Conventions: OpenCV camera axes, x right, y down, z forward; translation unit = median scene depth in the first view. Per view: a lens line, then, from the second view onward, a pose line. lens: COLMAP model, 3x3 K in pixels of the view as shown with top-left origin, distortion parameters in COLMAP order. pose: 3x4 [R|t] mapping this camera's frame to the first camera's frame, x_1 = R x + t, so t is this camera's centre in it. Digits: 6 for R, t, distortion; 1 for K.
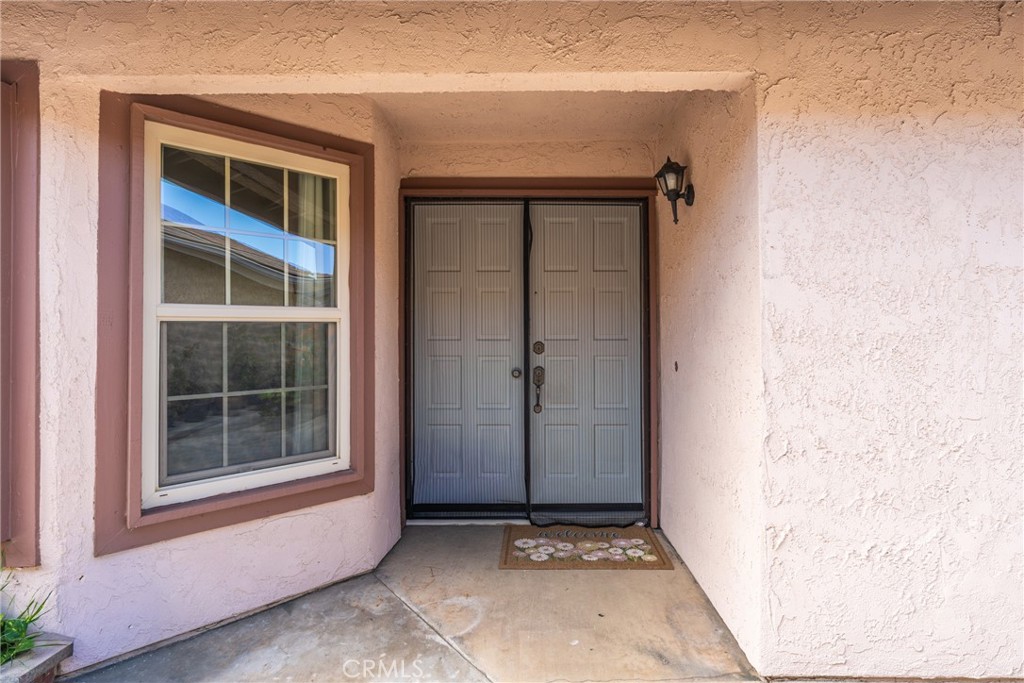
lens RADIAL K [[545.0, 0, 513.5], [0, 545.0, 331.8], [0, 0, 1]] dist [0.000009, -0.000171]
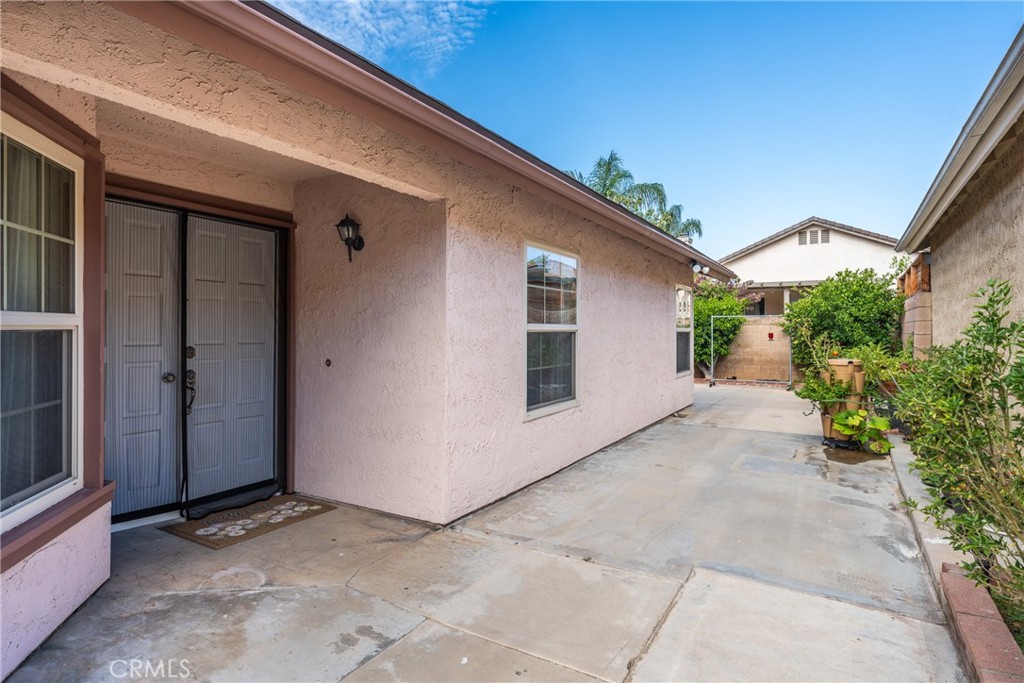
lens RADIAL K [[550.5, 0, 512.0], [0, 550.5, 341.5], [0, 0, 1]] dist [0.000008, -0.000441]
pose [[0.506809, -0.012555, 0.861967, -0.664697], [-0.004633, 0.999840, 0.017288, -0.015562], [-0.862046, -0.012755, 0.506670, -0.089140]]
